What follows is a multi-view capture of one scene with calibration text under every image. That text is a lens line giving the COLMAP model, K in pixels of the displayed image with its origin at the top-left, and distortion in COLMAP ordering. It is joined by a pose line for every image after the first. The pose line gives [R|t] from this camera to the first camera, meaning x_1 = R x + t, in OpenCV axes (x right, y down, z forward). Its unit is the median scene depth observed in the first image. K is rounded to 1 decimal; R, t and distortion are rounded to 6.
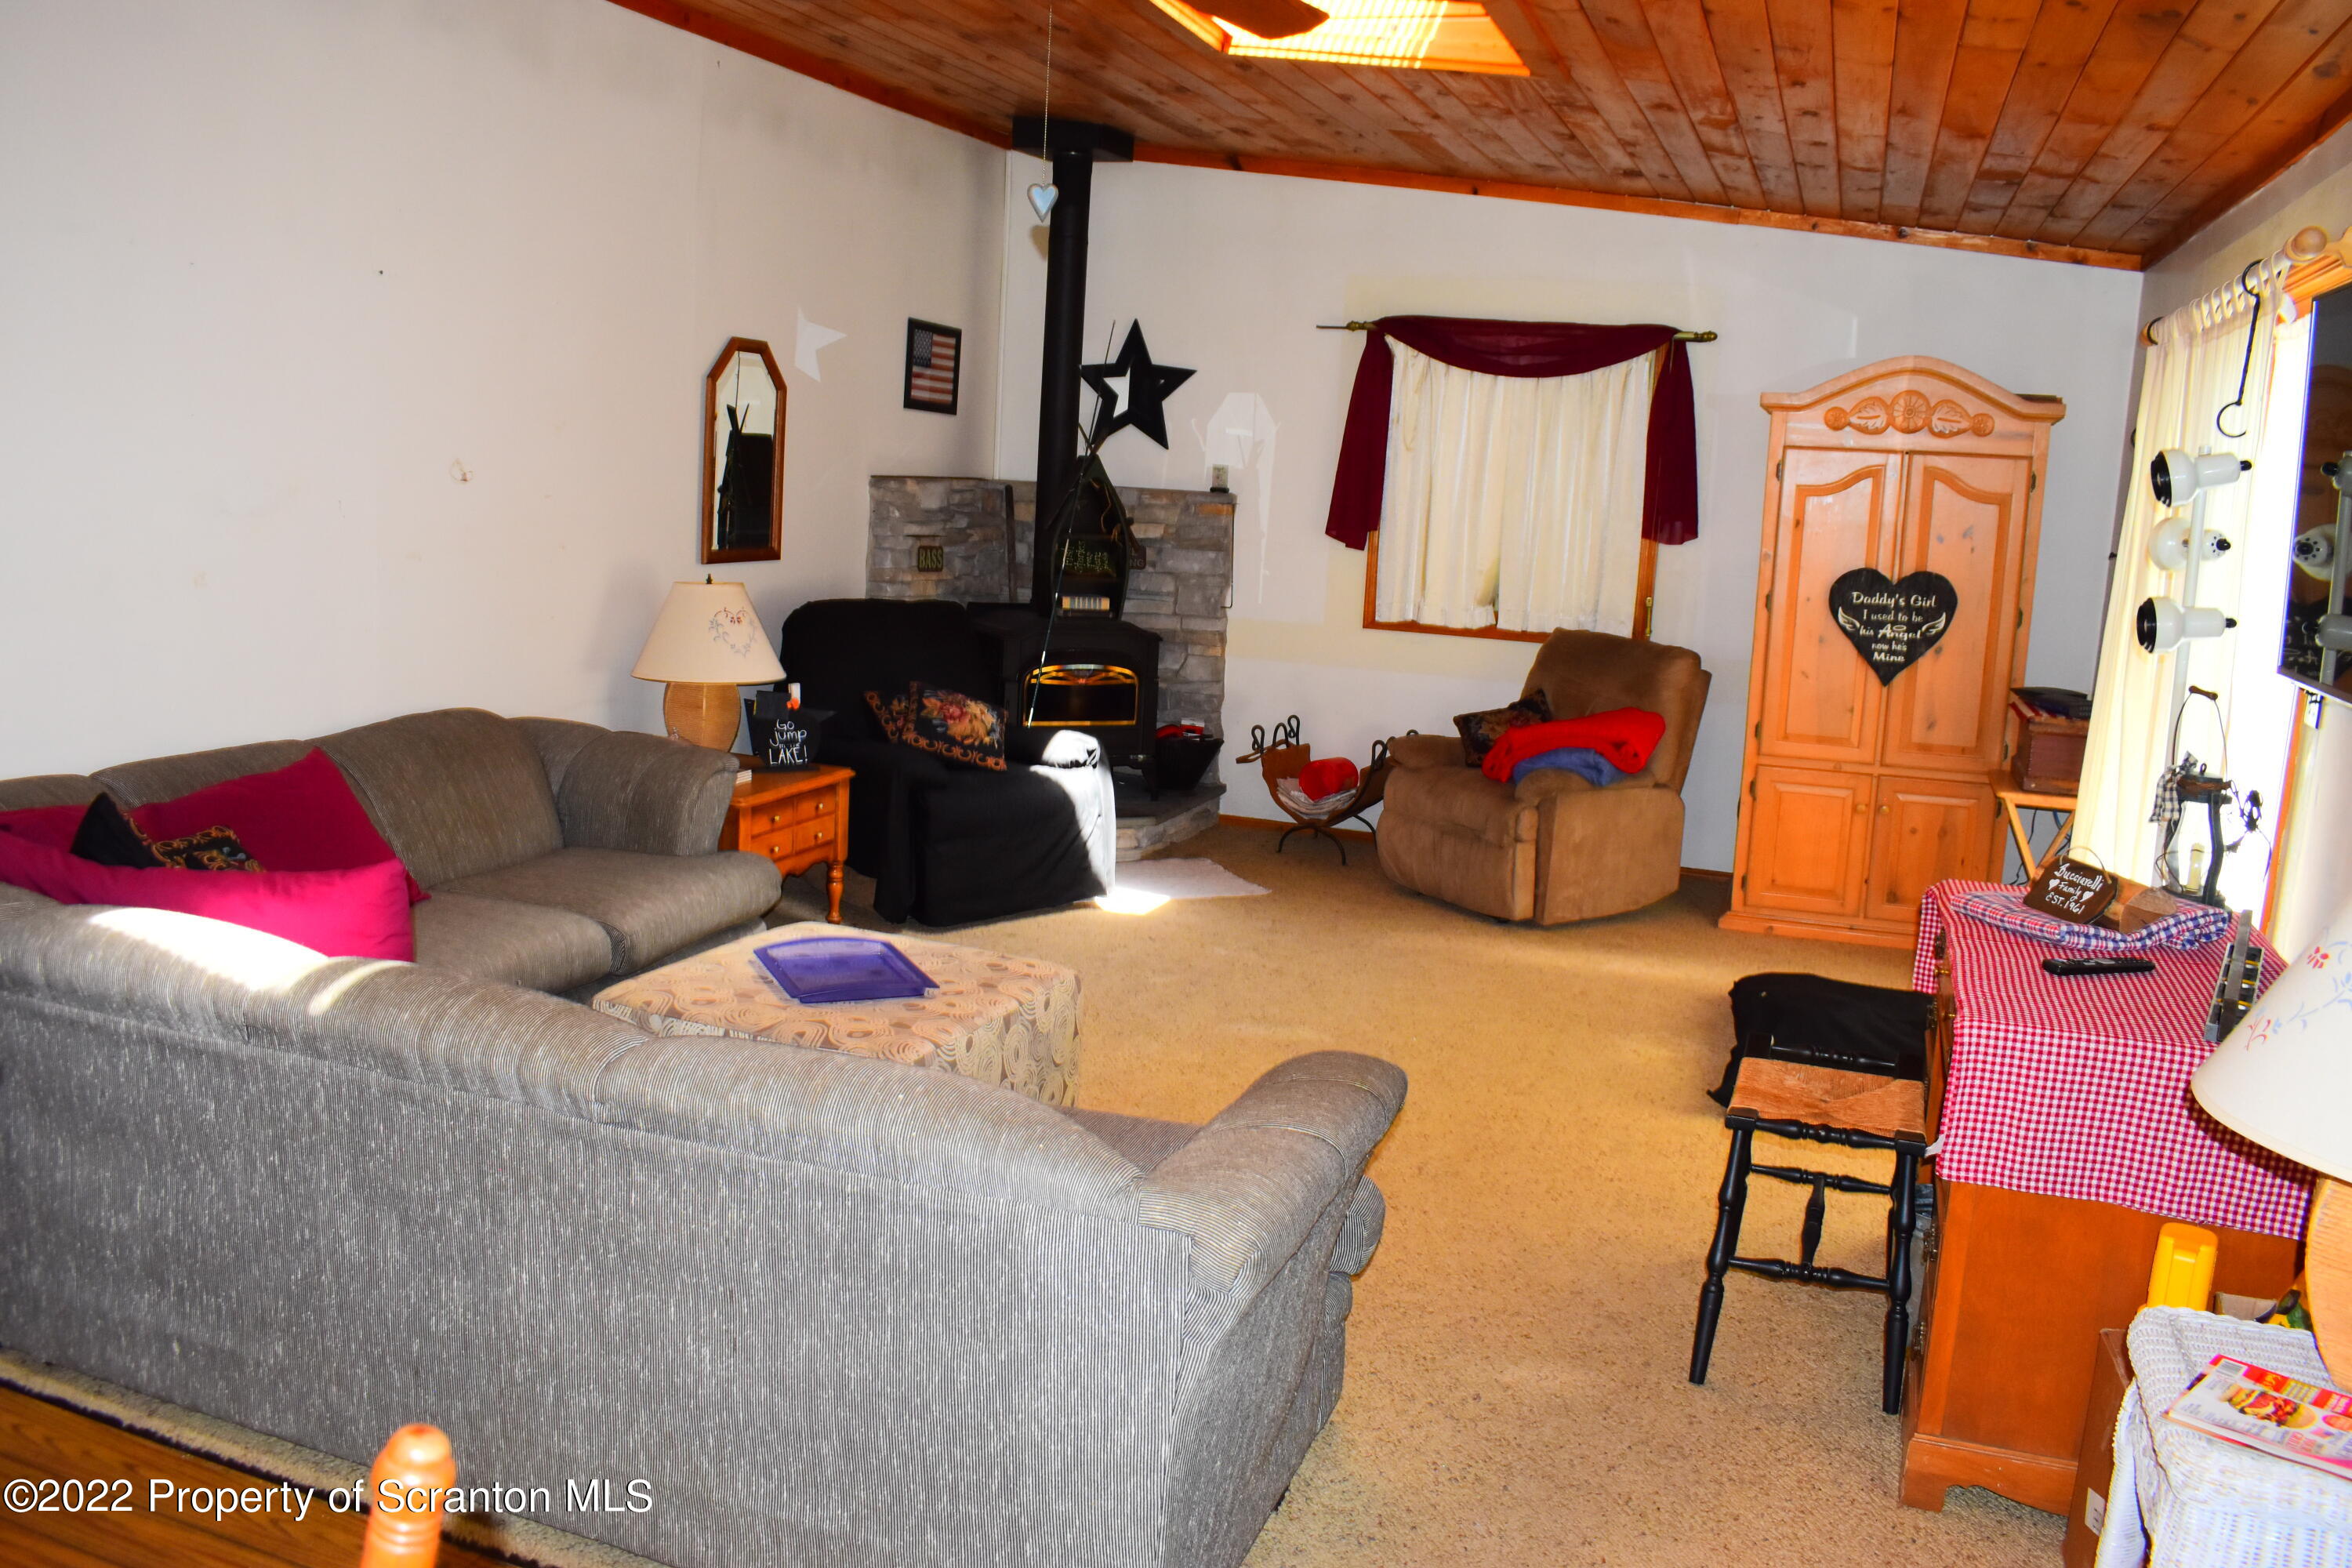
lens RADIAL K [[1820.7, 0, 1182.7], [0, 1820.7, 768.7], [0, 0, 1]] dist [-0.097173, 0.012631]
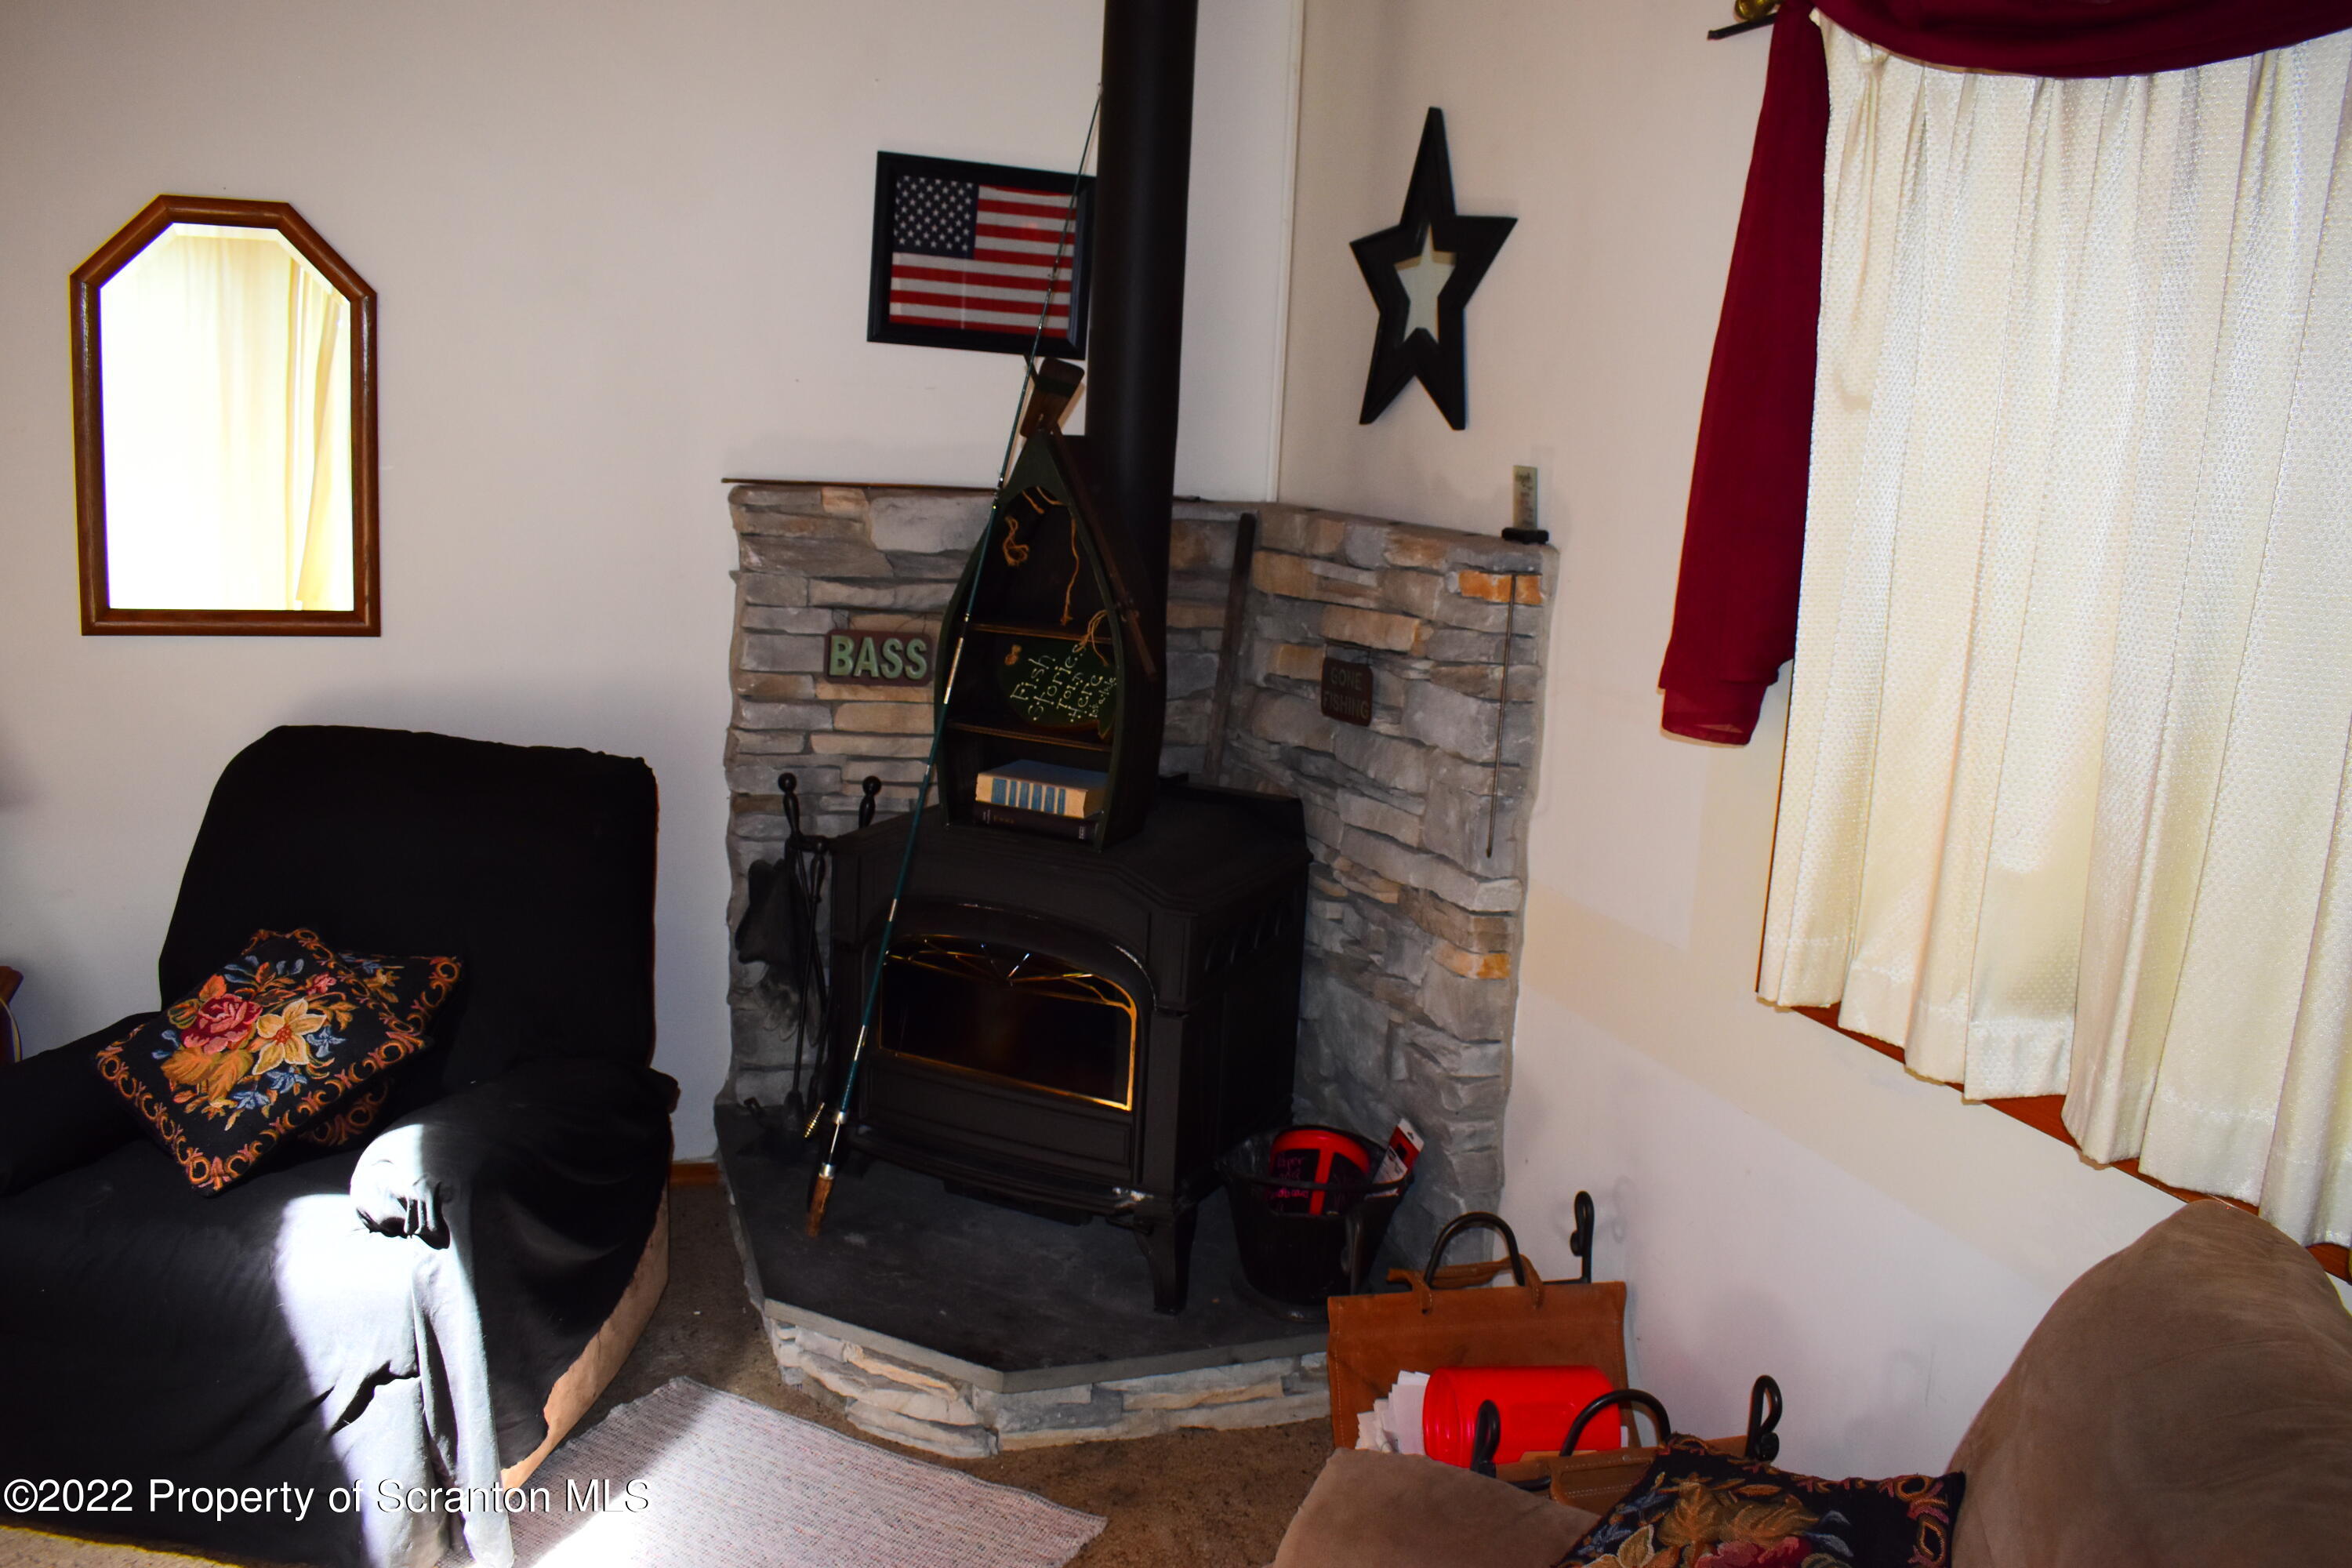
lens RADIAL K [[1820.7, 0, 1182.7], [0, 1820.7, 768.7], [0, 0, 1]] dist [-0.097173, 0.012631]
pose [[0.645586, 0.122555, -0.753790, 0.271392], [-0.147684, 0.988442, 0.034222, -0.114501], [0.749272, 0.089229, 0.656224, 0.750104]]
